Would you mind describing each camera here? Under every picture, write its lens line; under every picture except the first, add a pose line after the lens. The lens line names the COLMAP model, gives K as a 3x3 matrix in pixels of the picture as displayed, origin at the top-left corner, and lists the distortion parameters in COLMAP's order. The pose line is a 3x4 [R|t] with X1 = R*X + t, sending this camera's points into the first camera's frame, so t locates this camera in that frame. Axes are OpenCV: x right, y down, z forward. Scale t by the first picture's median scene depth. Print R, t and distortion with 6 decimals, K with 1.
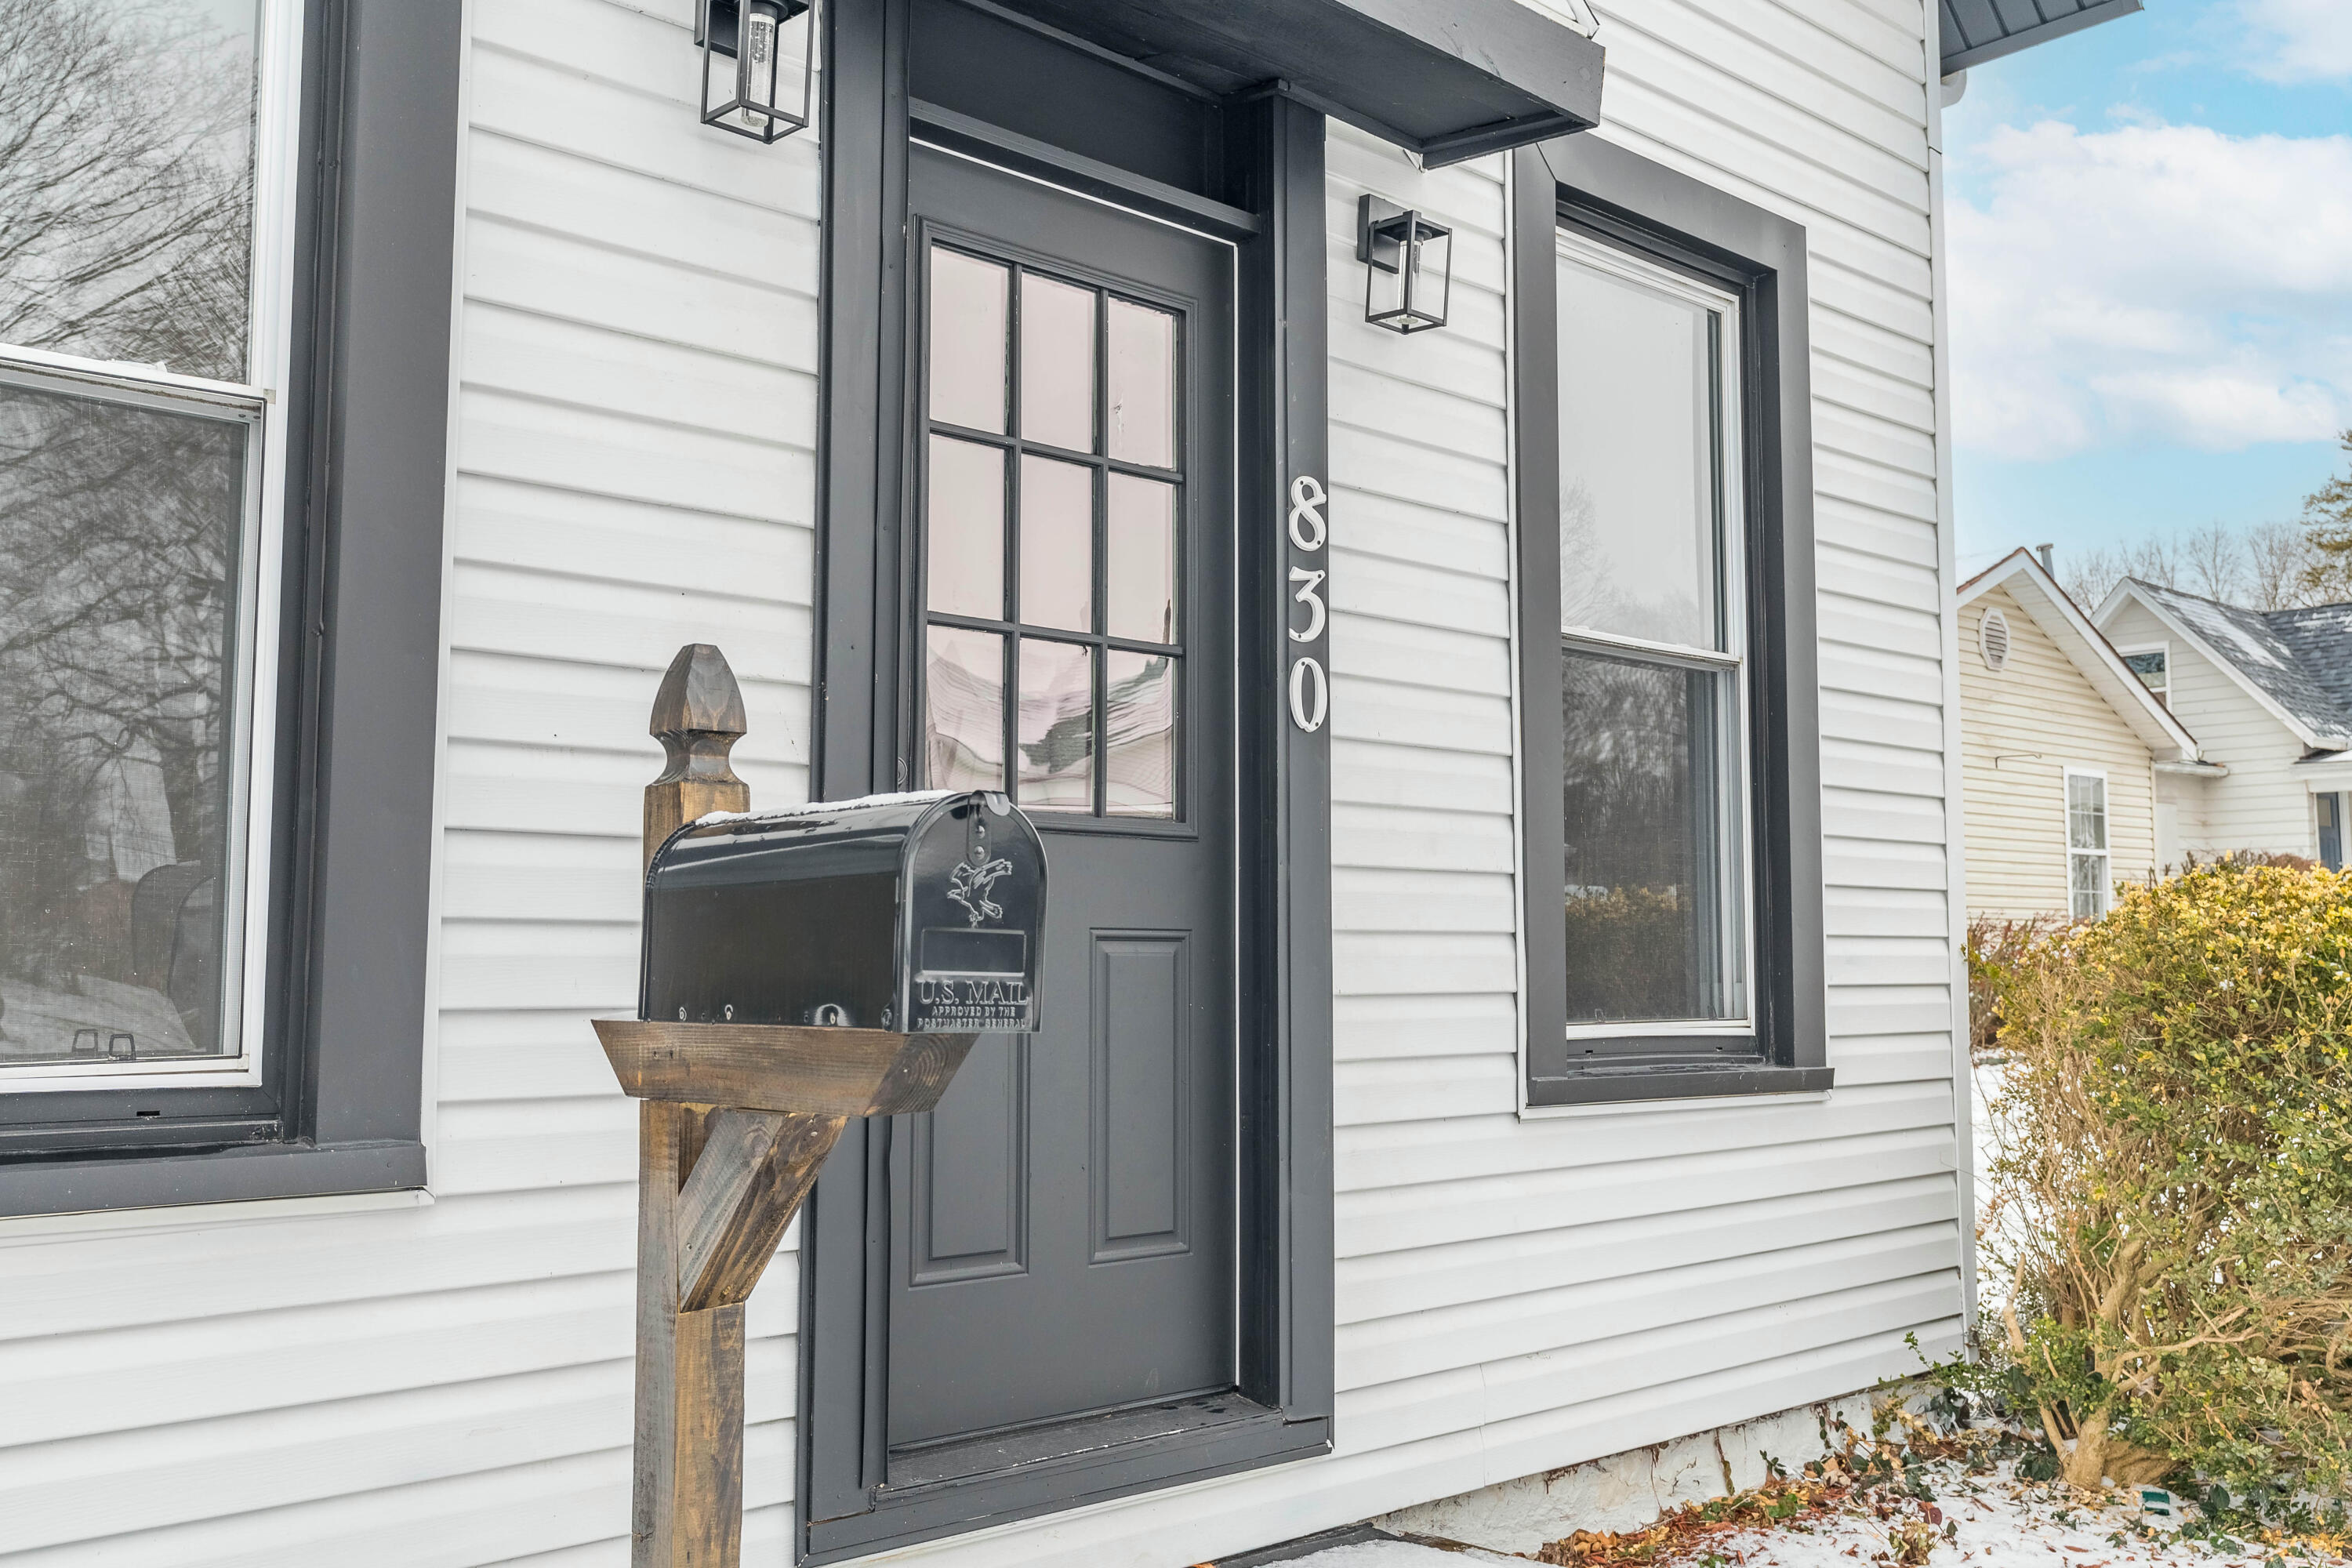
lens RADIAL K [[2073.1, 0, 1173.3], [0, 2073.1, 772.1], [0, 0, 1]] dist [-0.000225, -0.013183]
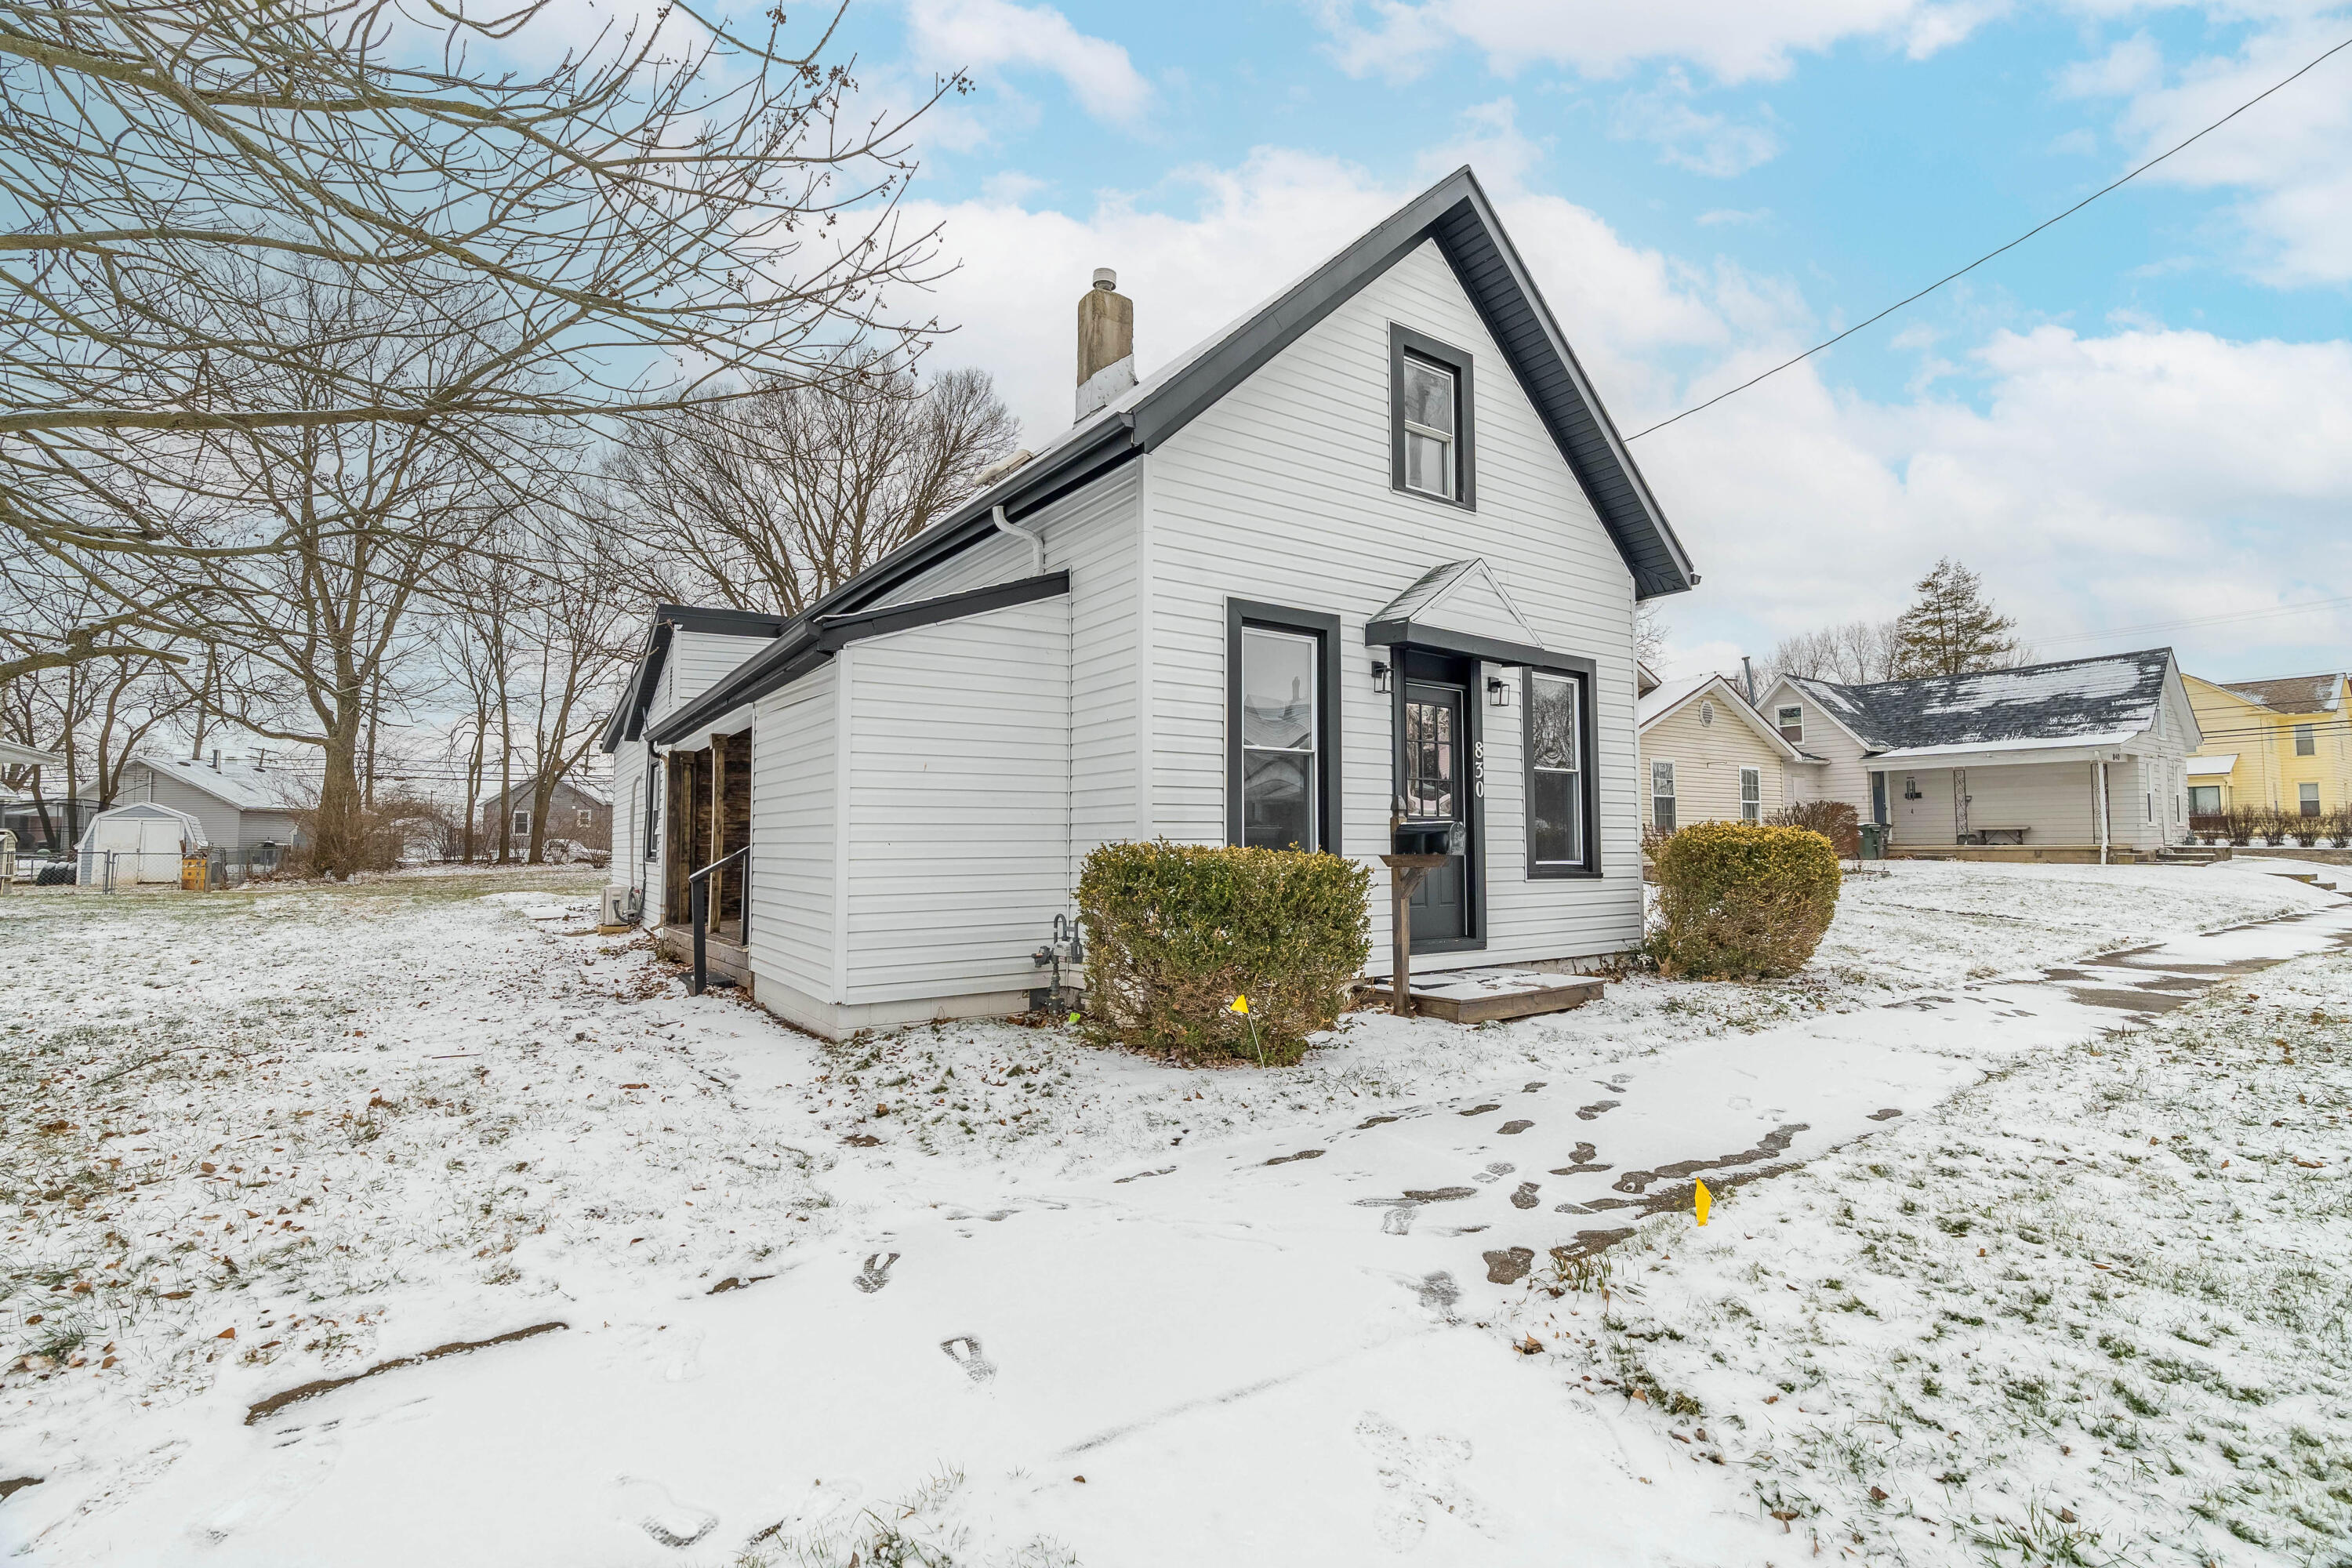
lens RADIAL K [[1069.8, 0, 1192.8], [0, 1069.8, 787.9], [0, 0, 1]] dist [-0.005114, 0.001245]
pose [[0.994189, -0.011809, -0.107002, -0.291171], [0.015134, 0.999426, 0.030320, -0.112839], [0.106583, -0.031764, 0.993796, -1.336009]]
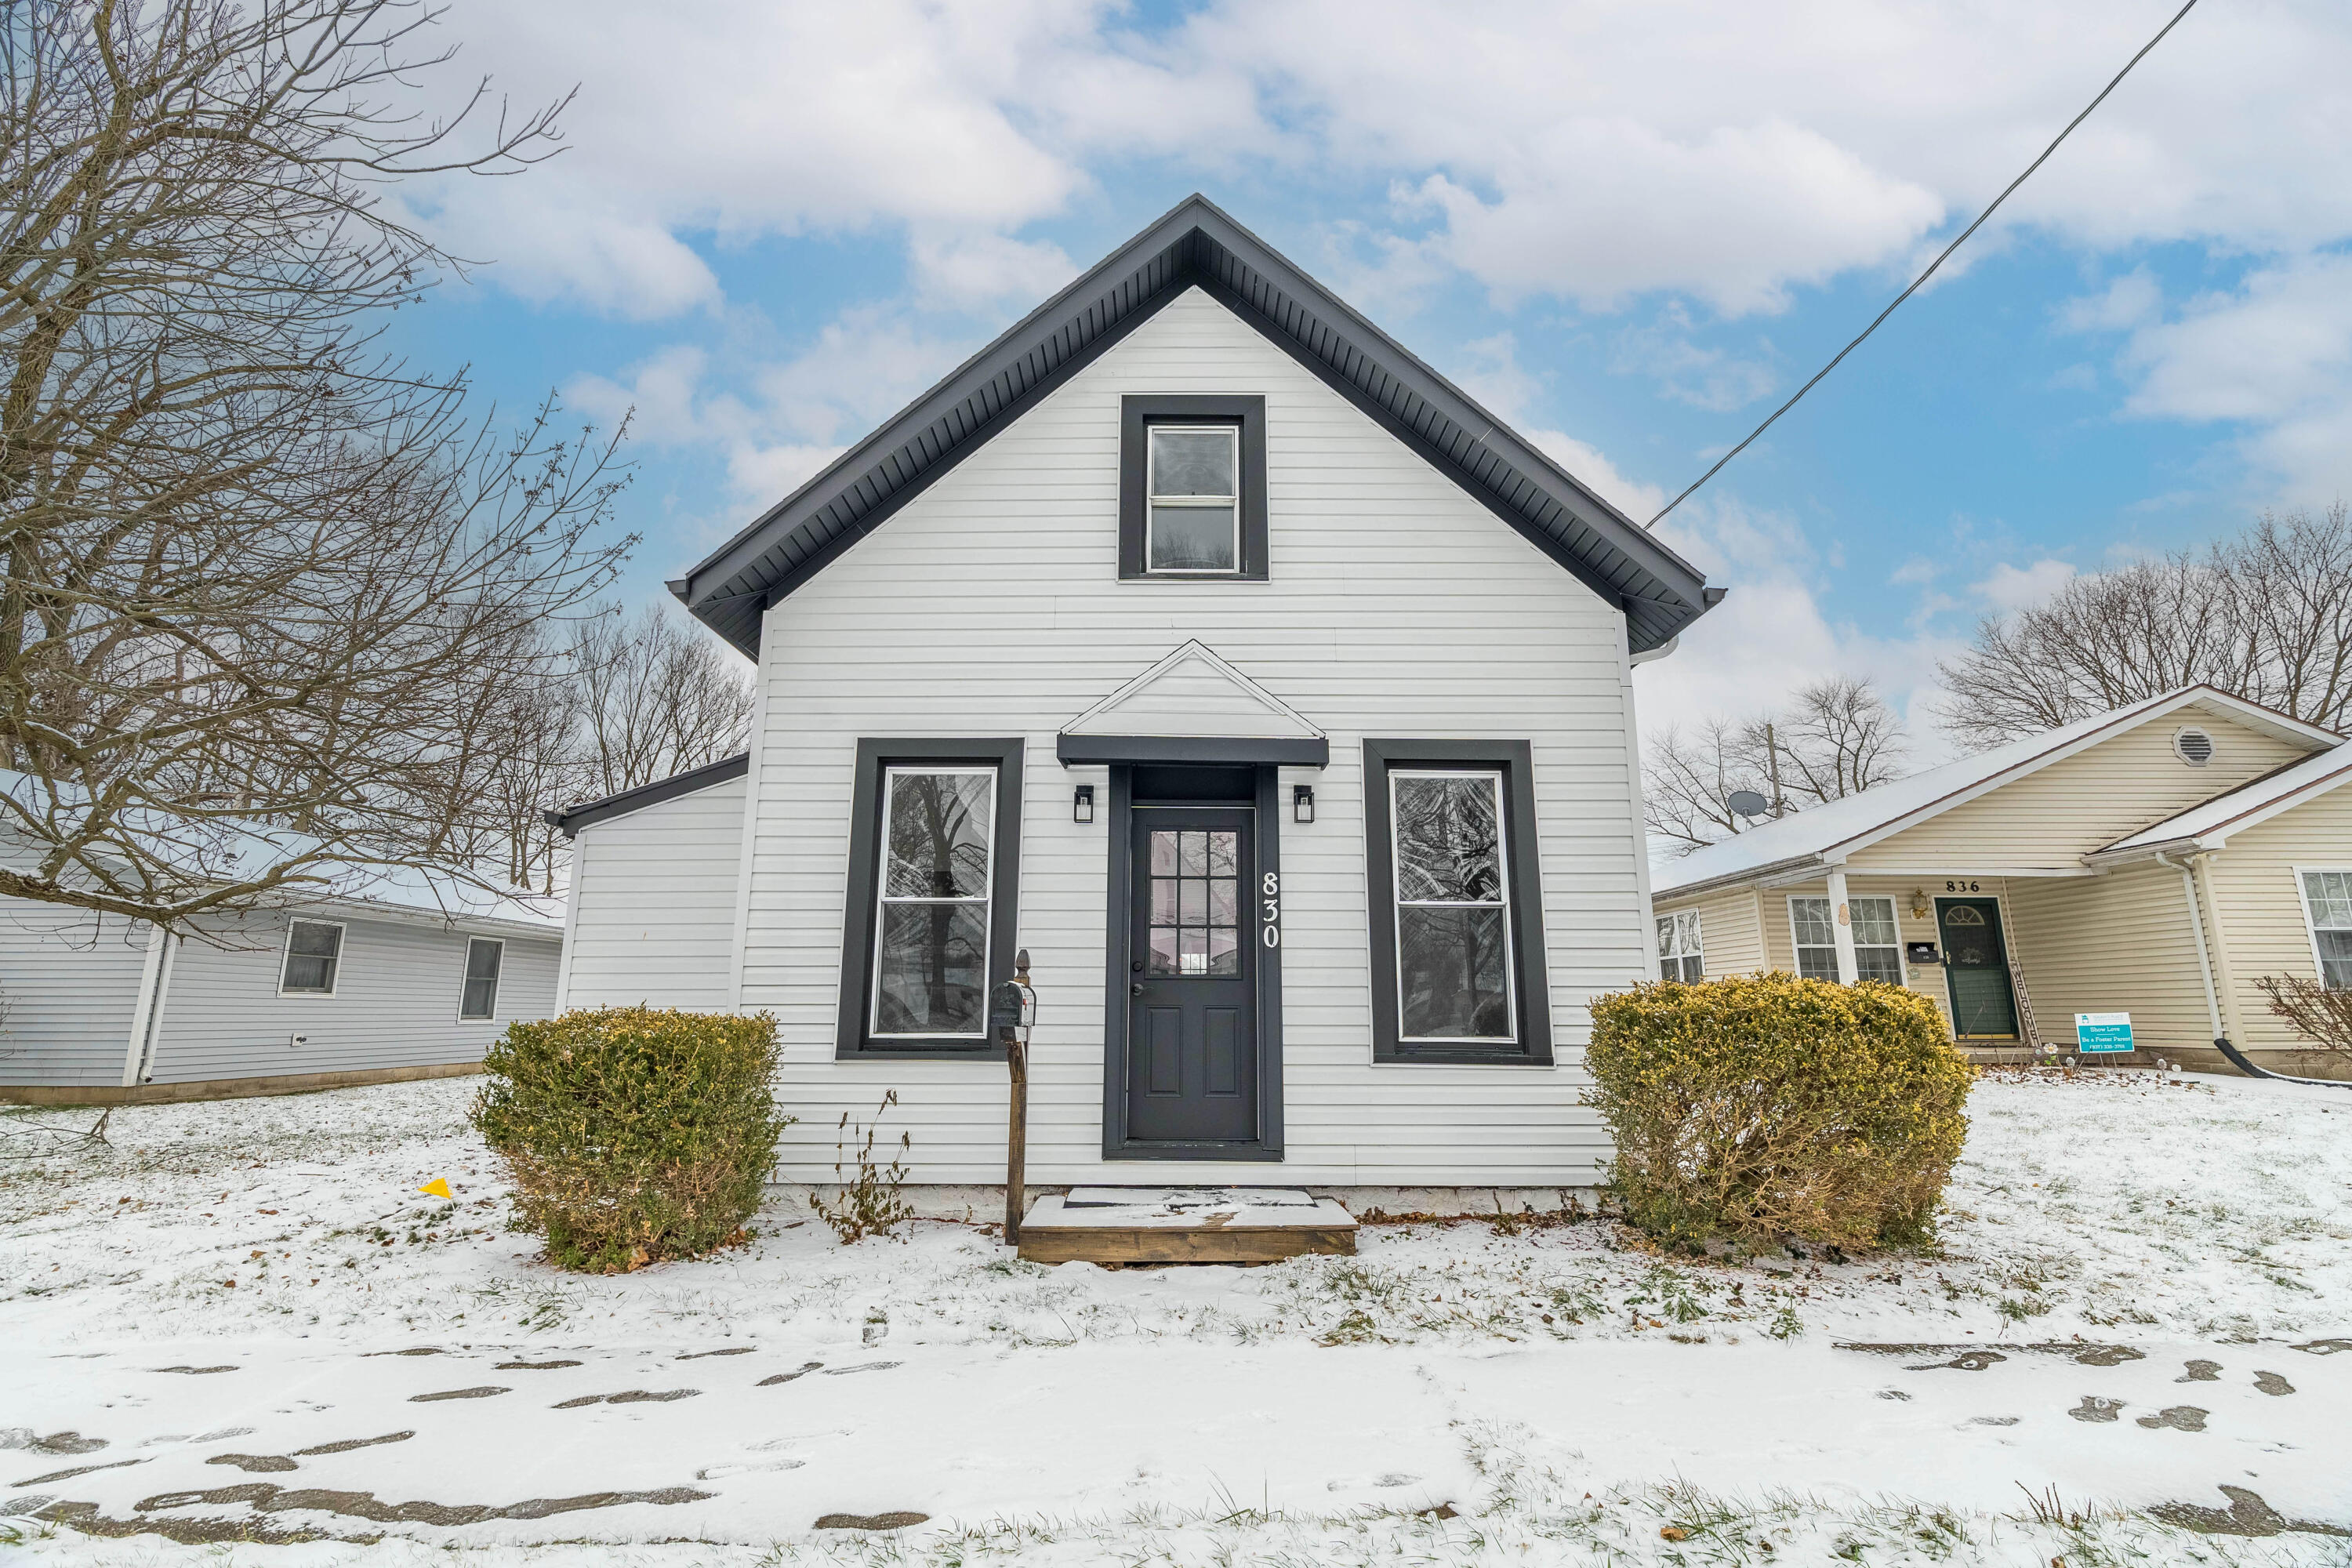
lens RADIAL K [[1069.8, 0, 1175.6], [0, 1069.8, 787.4], [0, 0, 1]] dist [-0.005114, 0.001245]
pose [[0.743514, -0.139544, -0.653998, 1.052563], [0.057856, 0.987742, -0.144980, -0.030569], [0.666213, 0.069957, 0.742474, -0.413452]]
